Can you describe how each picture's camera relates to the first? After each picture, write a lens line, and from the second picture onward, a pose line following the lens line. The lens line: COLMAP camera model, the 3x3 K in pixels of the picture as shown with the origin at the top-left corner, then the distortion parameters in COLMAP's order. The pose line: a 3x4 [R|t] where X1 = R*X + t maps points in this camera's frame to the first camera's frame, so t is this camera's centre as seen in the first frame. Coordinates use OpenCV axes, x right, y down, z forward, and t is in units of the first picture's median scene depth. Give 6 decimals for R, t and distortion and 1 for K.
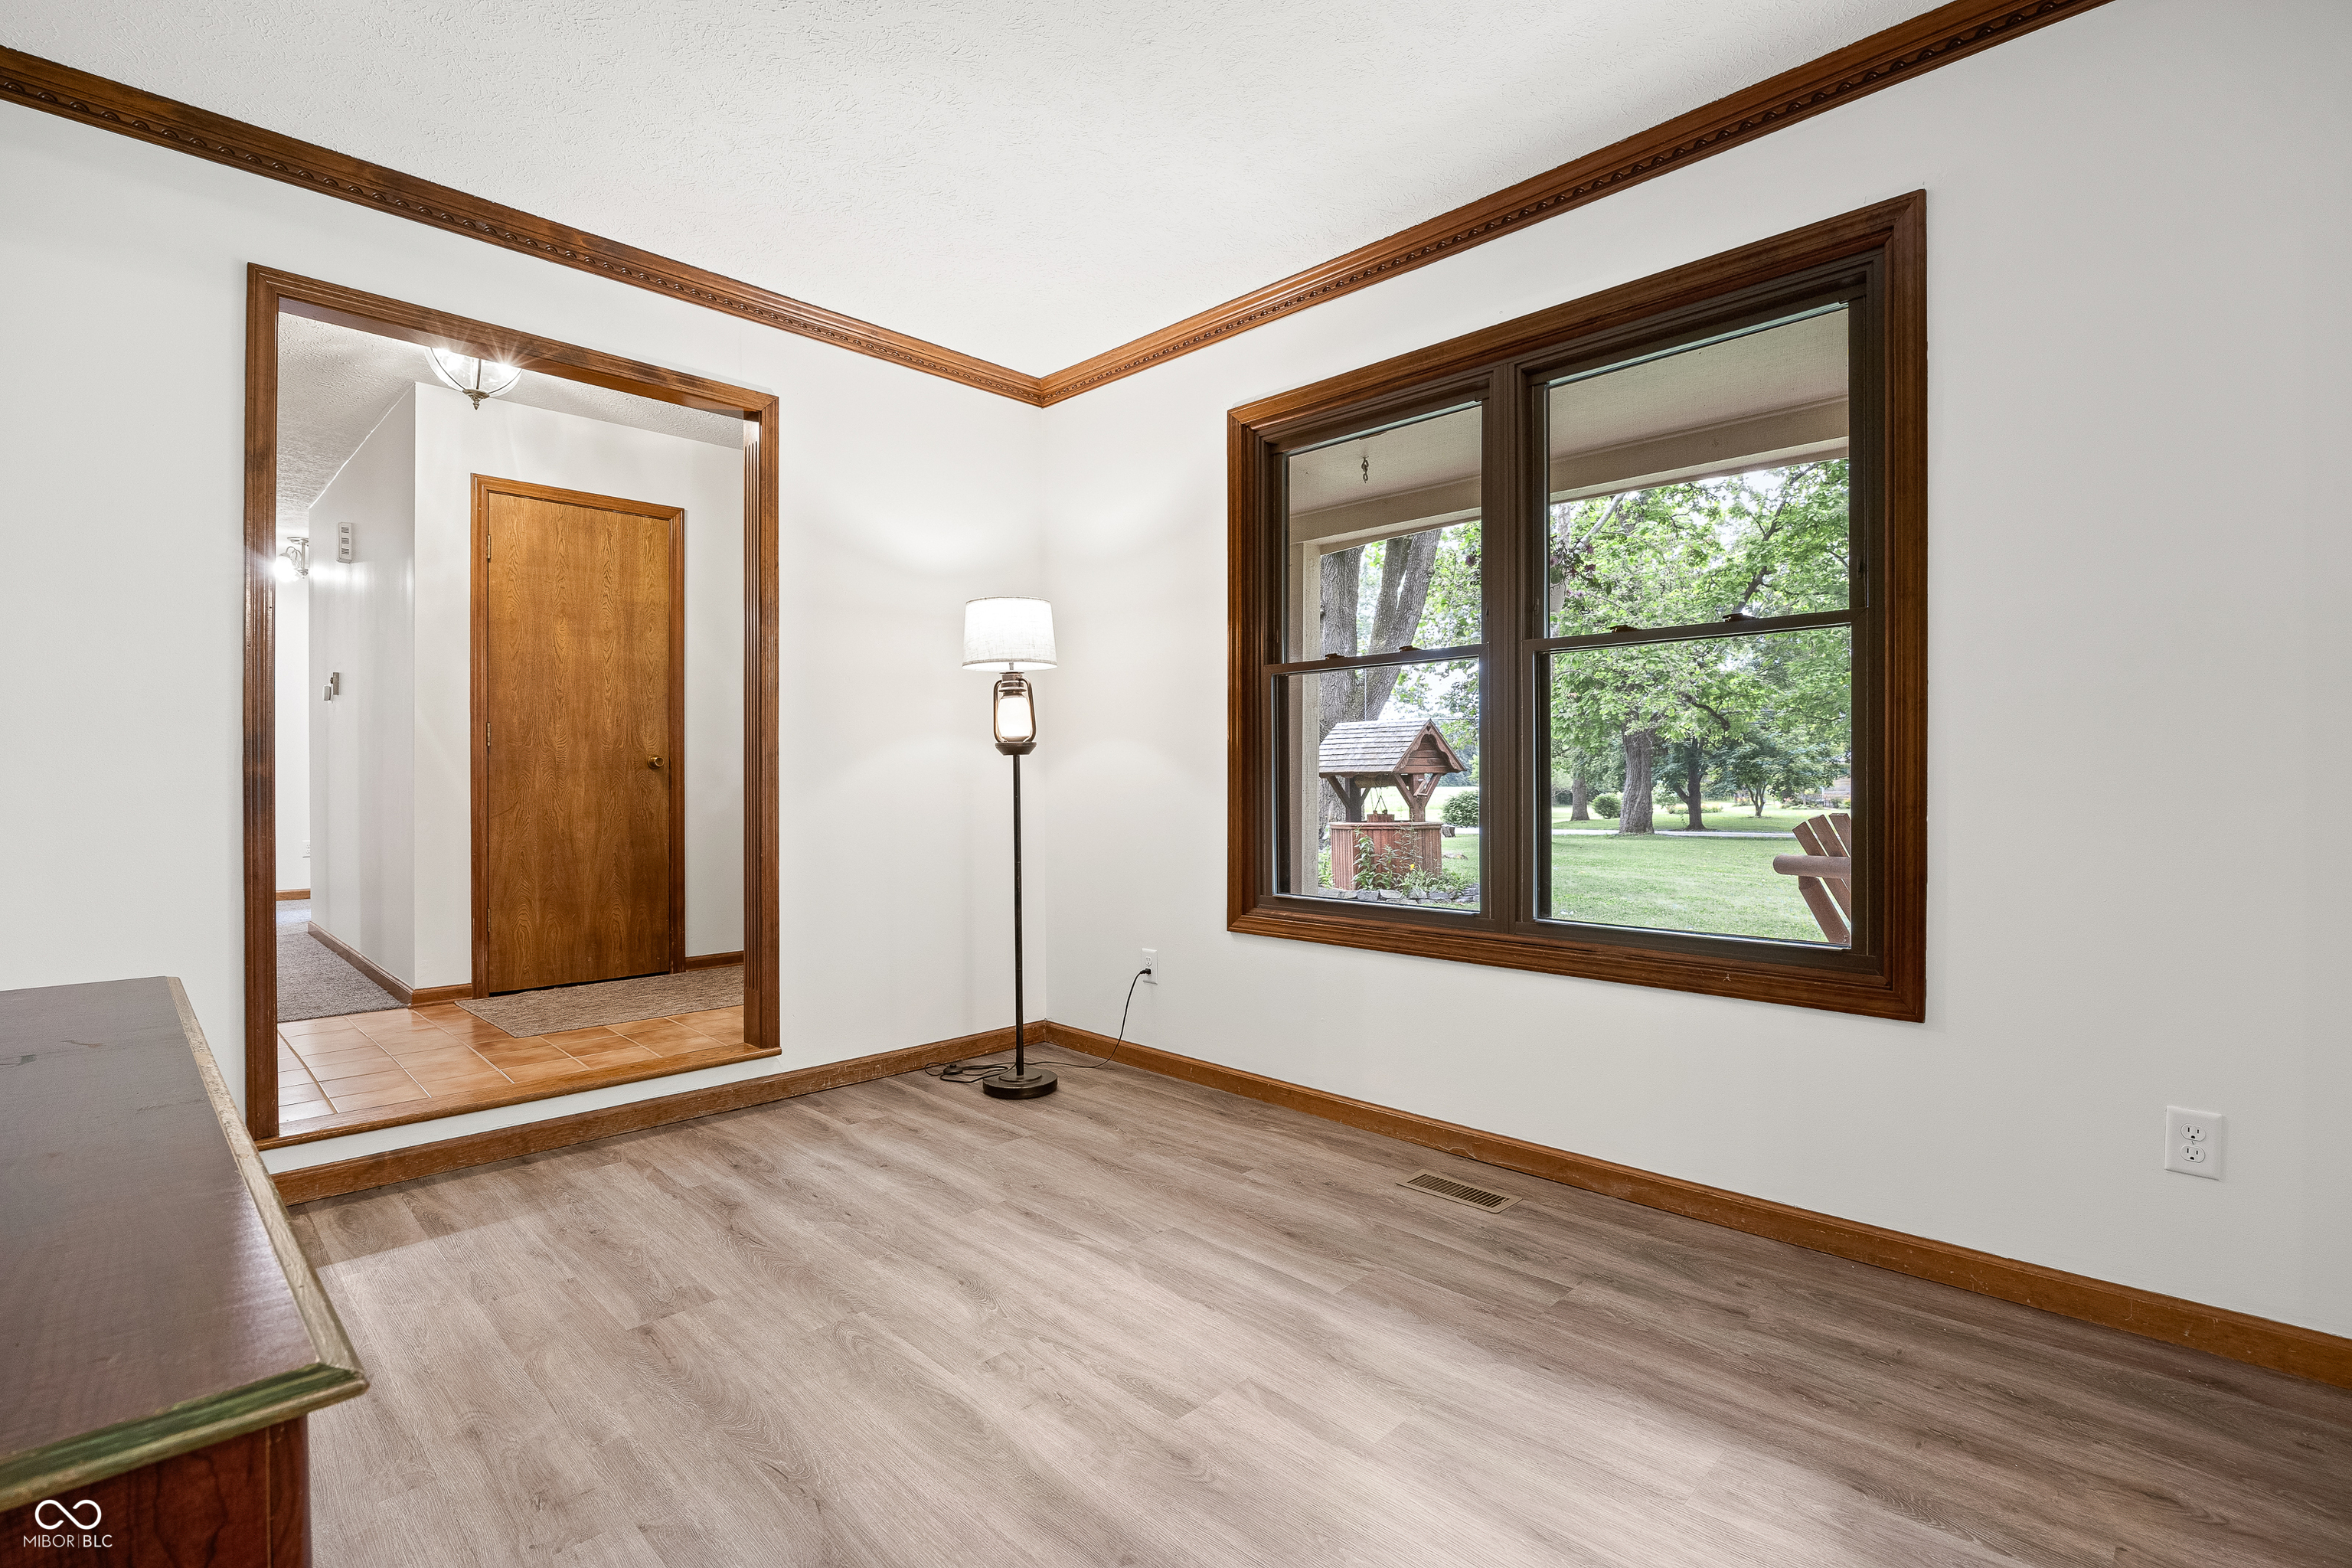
lens RADIAL K [[1107.5, 0, 1175.0], [0, 1107.5, 779.0], [0, 0, 1]] dist [-0.012077, -0.000117]
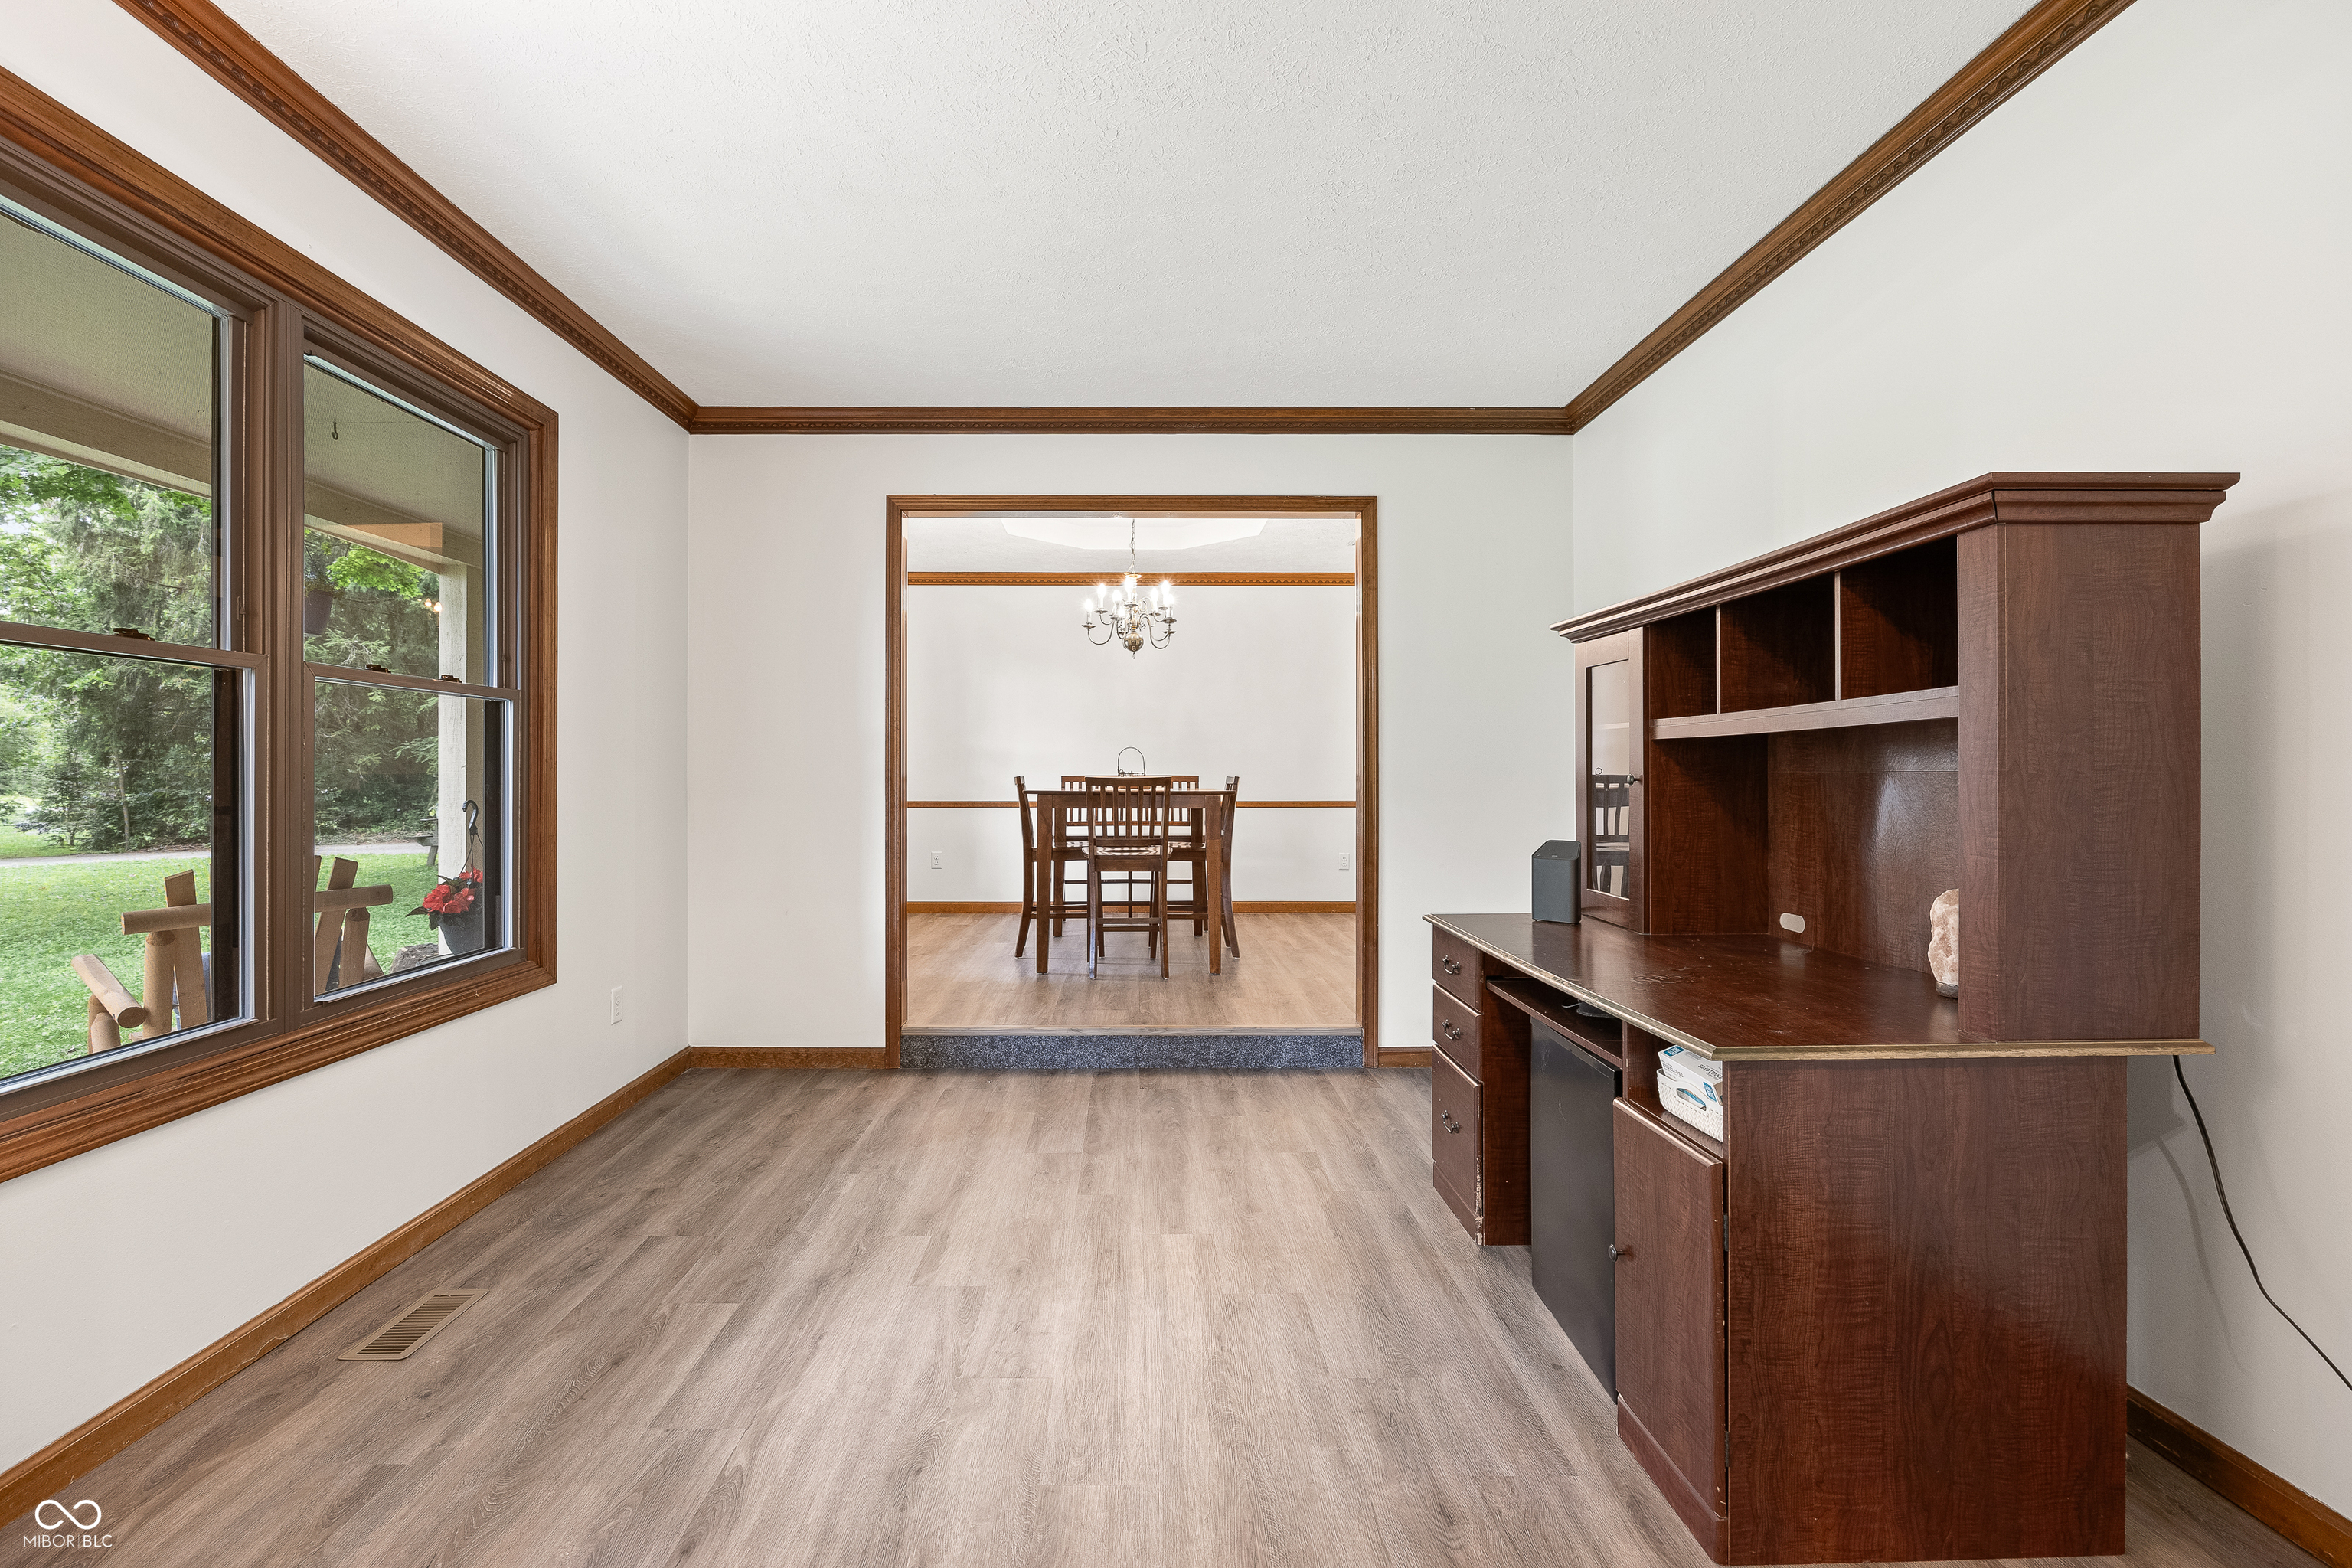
lens RADIAL K [[1062.7, 0, 1158.9], [0, 1062.7, 767.5], [0, 0, 1]] dist [-0.012534, -0.000028]
pose [[-0.726918, 0.008142, 0.686676, -0.839746], [0.006007, 0.999967, -0.005497, -0.051392], [-0.686698, 0.000129, -0.726943, 1.415201]]
